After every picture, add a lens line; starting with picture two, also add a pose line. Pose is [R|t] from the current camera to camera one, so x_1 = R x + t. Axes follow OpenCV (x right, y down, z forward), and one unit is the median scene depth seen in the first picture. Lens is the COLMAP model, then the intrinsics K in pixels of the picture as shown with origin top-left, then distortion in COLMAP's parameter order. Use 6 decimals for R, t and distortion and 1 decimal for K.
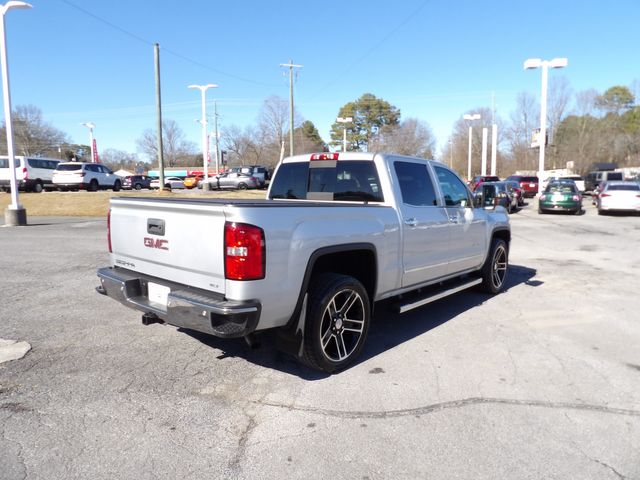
lens RADIAL K [[453.0, 0, 320.7], [0, 453.0, 236.2], [0, 0, 1]] dist [-0.023612, 0.026787]
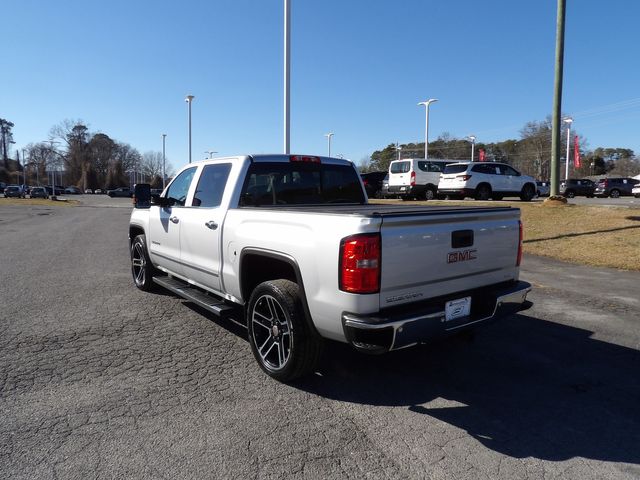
lens RADIAL K [[453.0, 0, 322.1], [0, 453.0, 230.8], [0, 0, 1]] dist [-0.023612, 0.026787]
pose [[0.477971, 0.075478, -0.875127, 0.031102], [-0.098488, 0.994624, 0.031994, -0.046682], [0.872837, 0.070897, 0.482835, 0.415897]]
